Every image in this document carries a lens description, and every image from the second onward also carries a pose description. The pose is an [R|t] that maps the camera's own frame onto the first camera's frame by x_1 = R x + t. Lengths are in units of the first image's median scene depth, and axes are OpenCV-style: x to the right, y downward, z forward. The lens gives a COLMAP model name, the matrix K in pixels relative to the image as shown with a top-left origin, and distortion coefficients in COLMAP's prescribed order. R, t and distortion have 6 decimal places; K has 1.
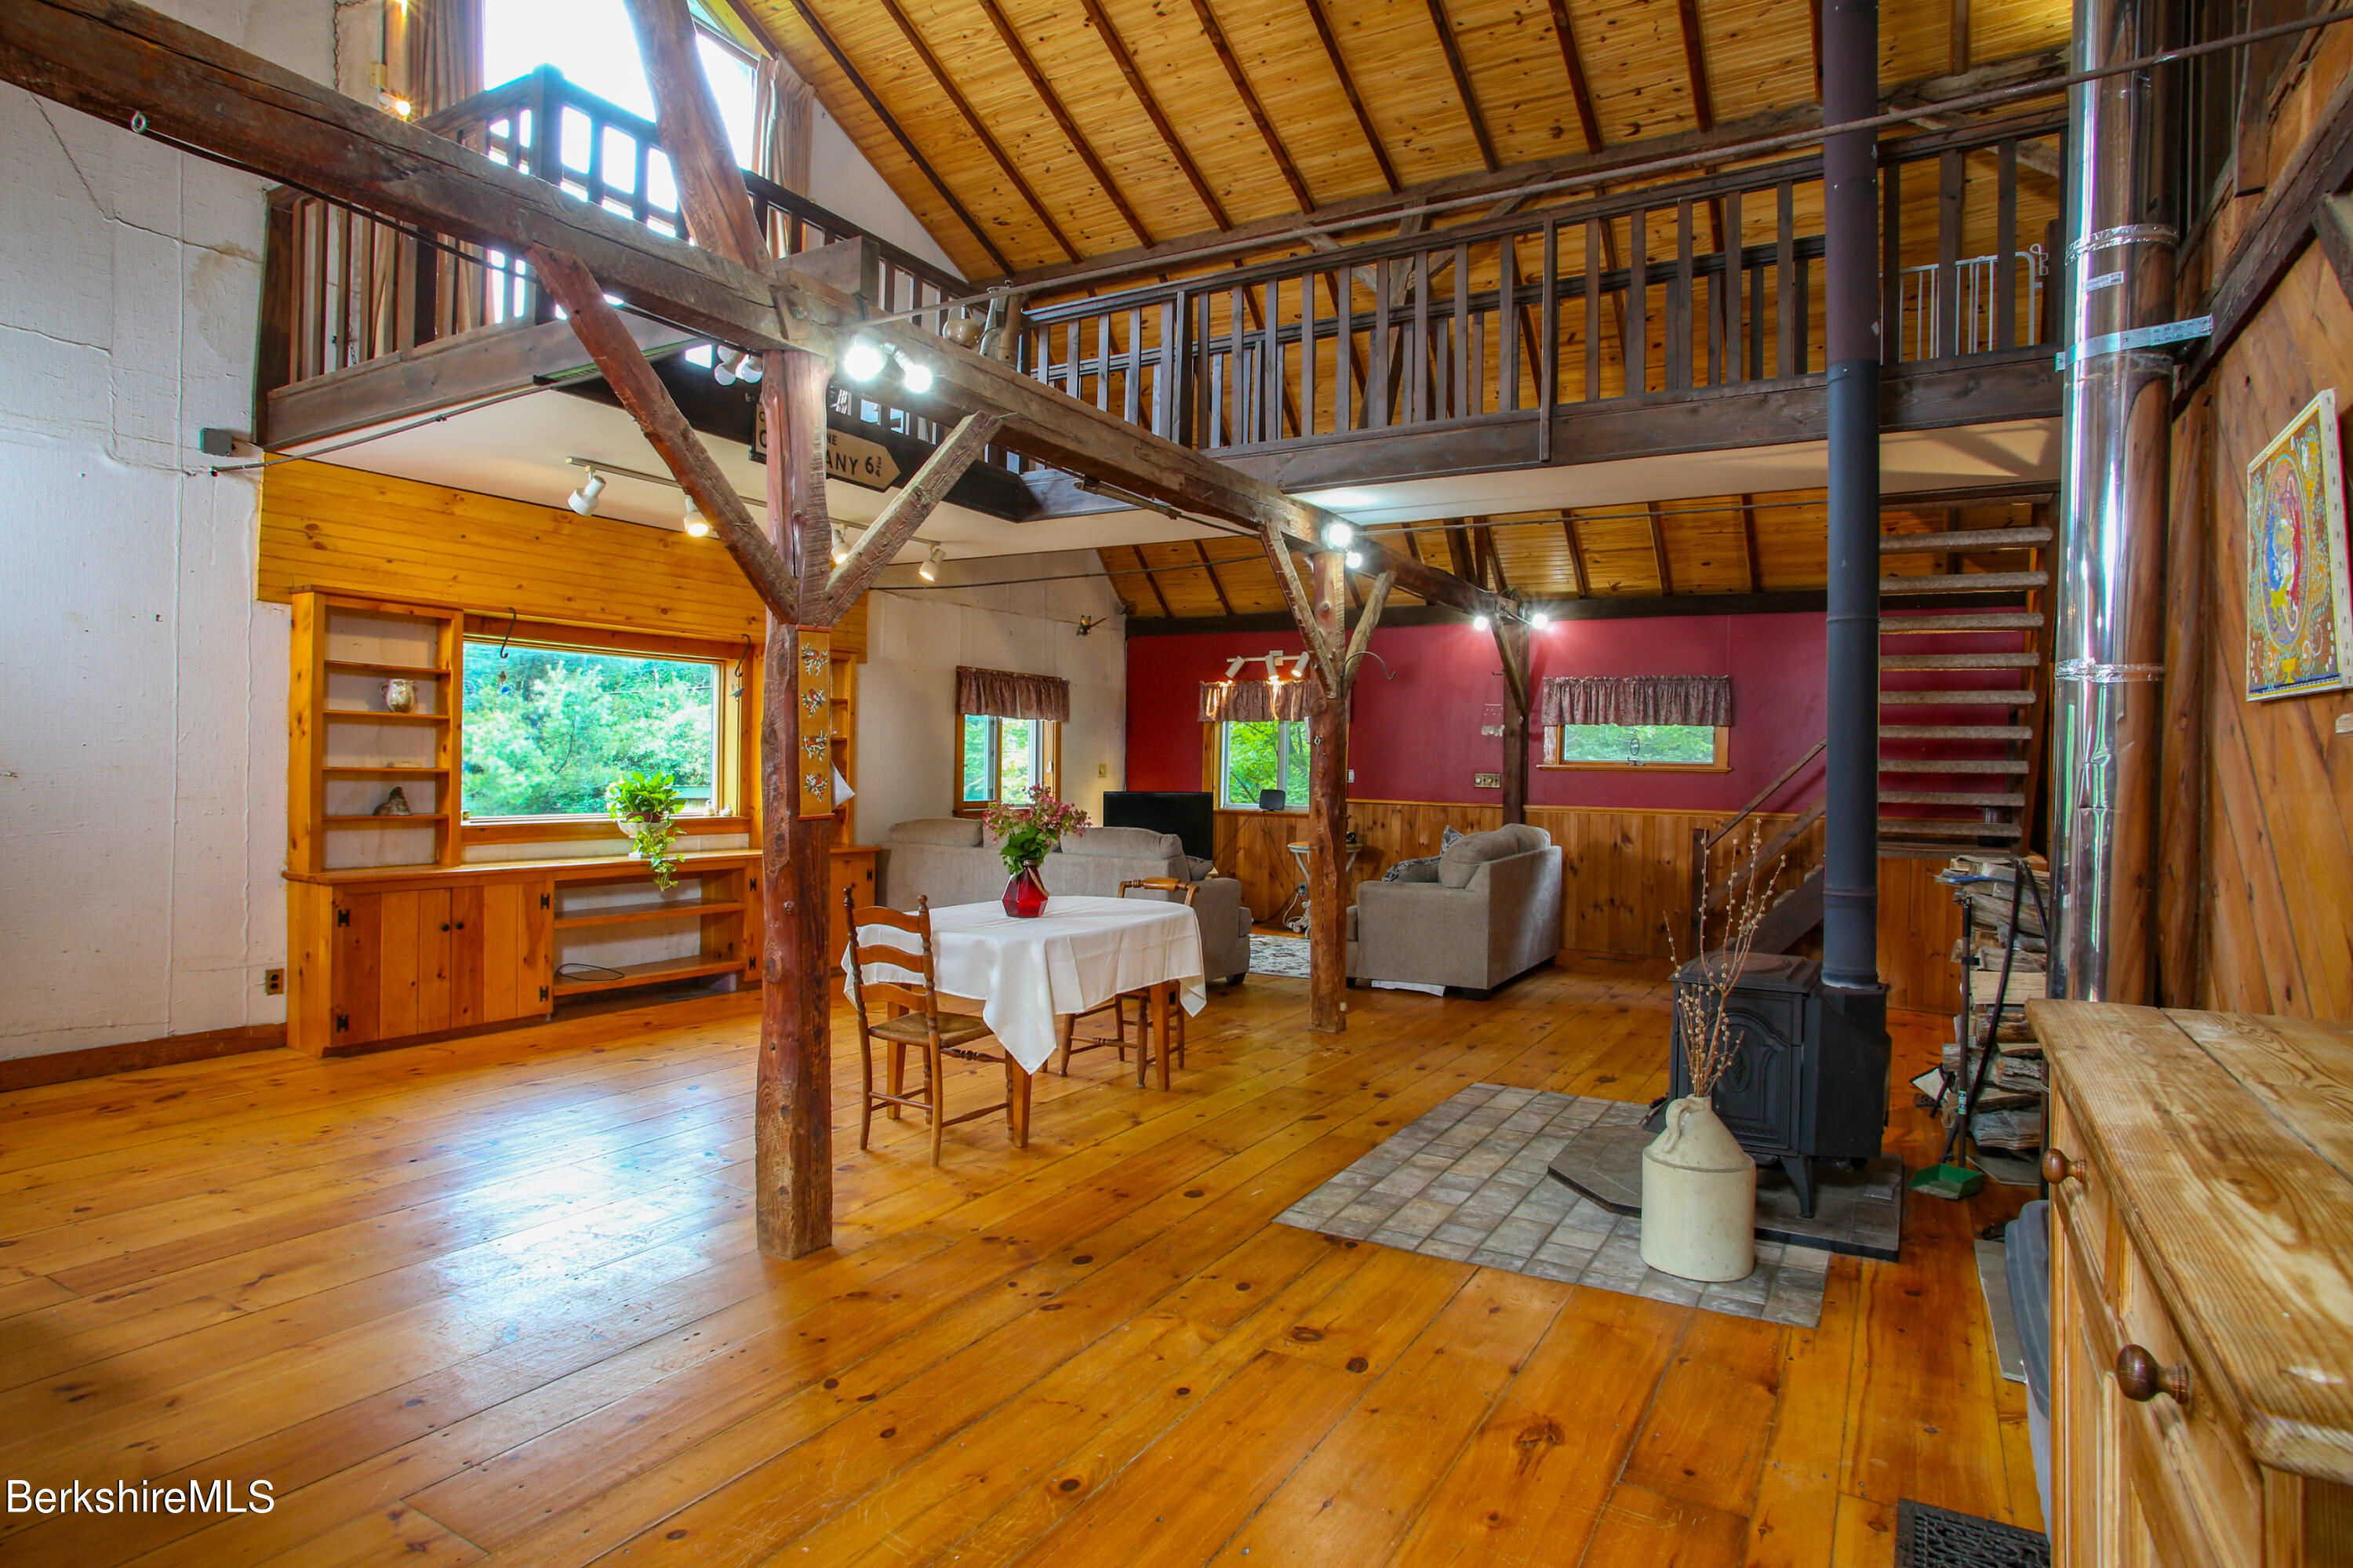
lens RADIAL K [[1276.3, 0, 1159.0], [0, 1276.3, 777.9], [0, 0, 1]] dist [-0.079382, 0.048328]
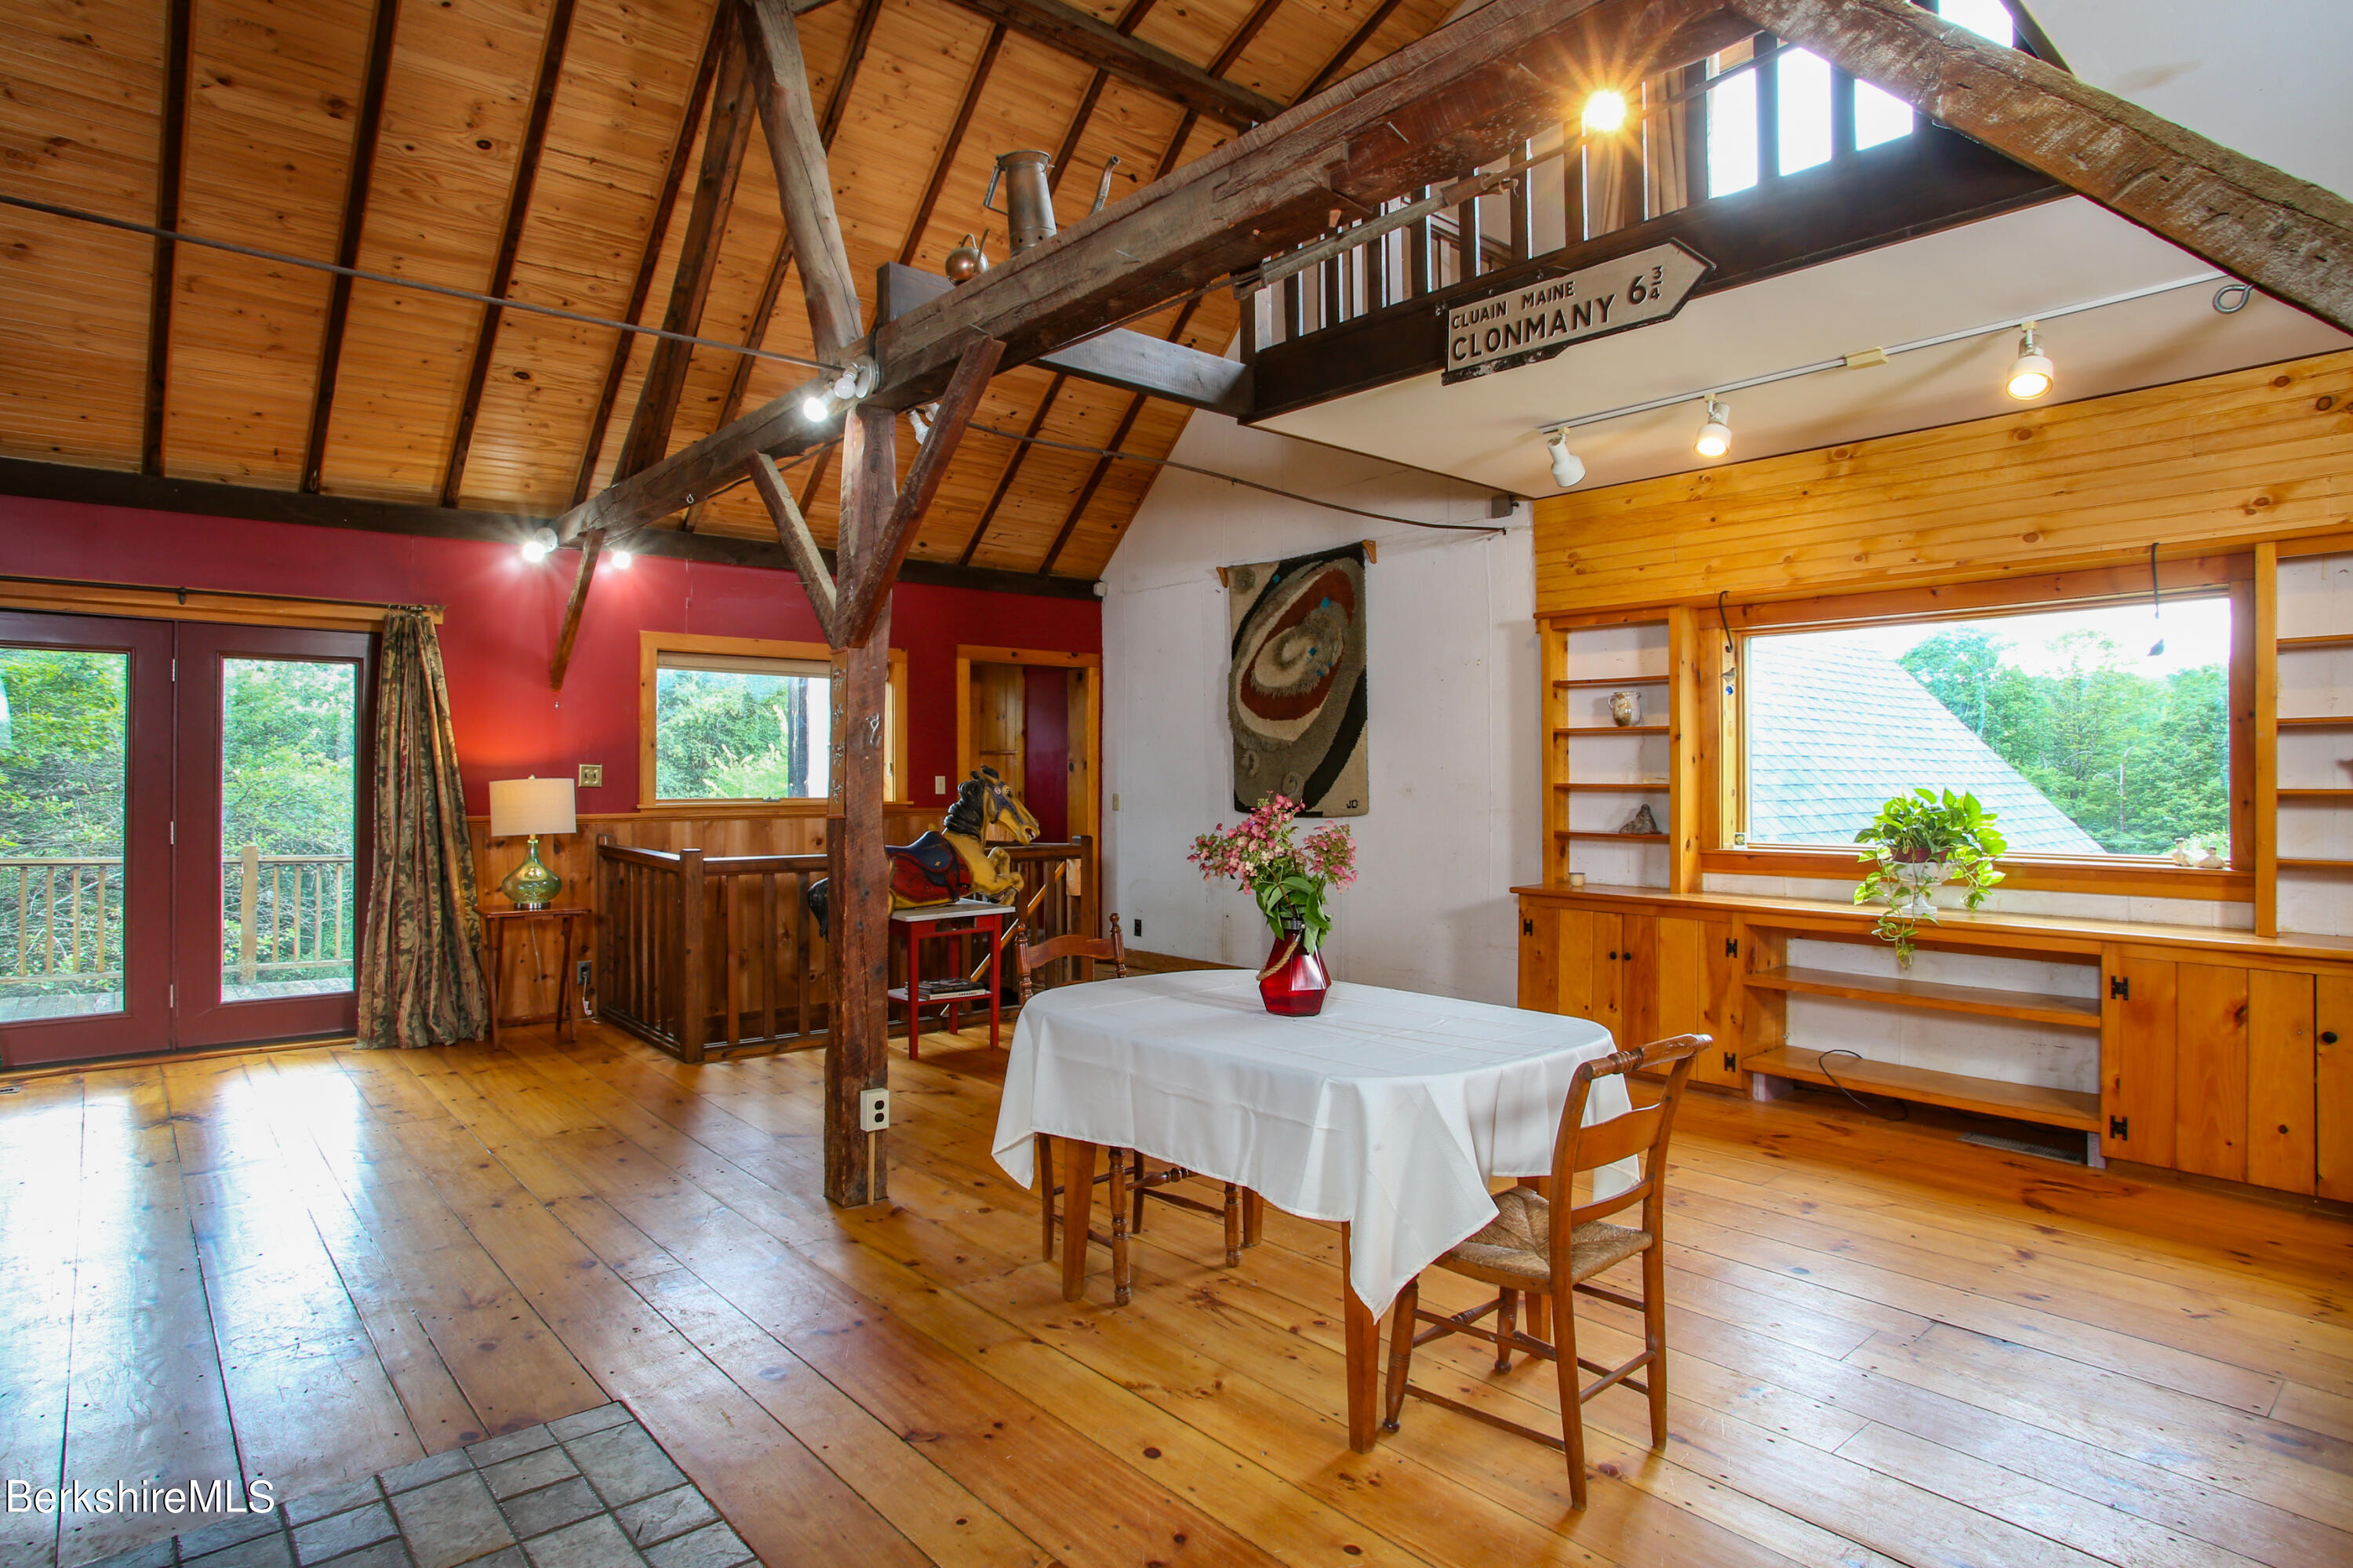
lens RADIAL K [[1276.3, 0, 1159.0], [0, 1276.3, 777.9], [0, 0, 1]] dist [-0.079382, 0.048328]
pose [[-0.313425, -0.015576, -0.949485, 0.427595], [-0.012370, 0.999848, -0.012318, 0.003732], [0.949532, 0.007884, -0.313570, 0.973423]]
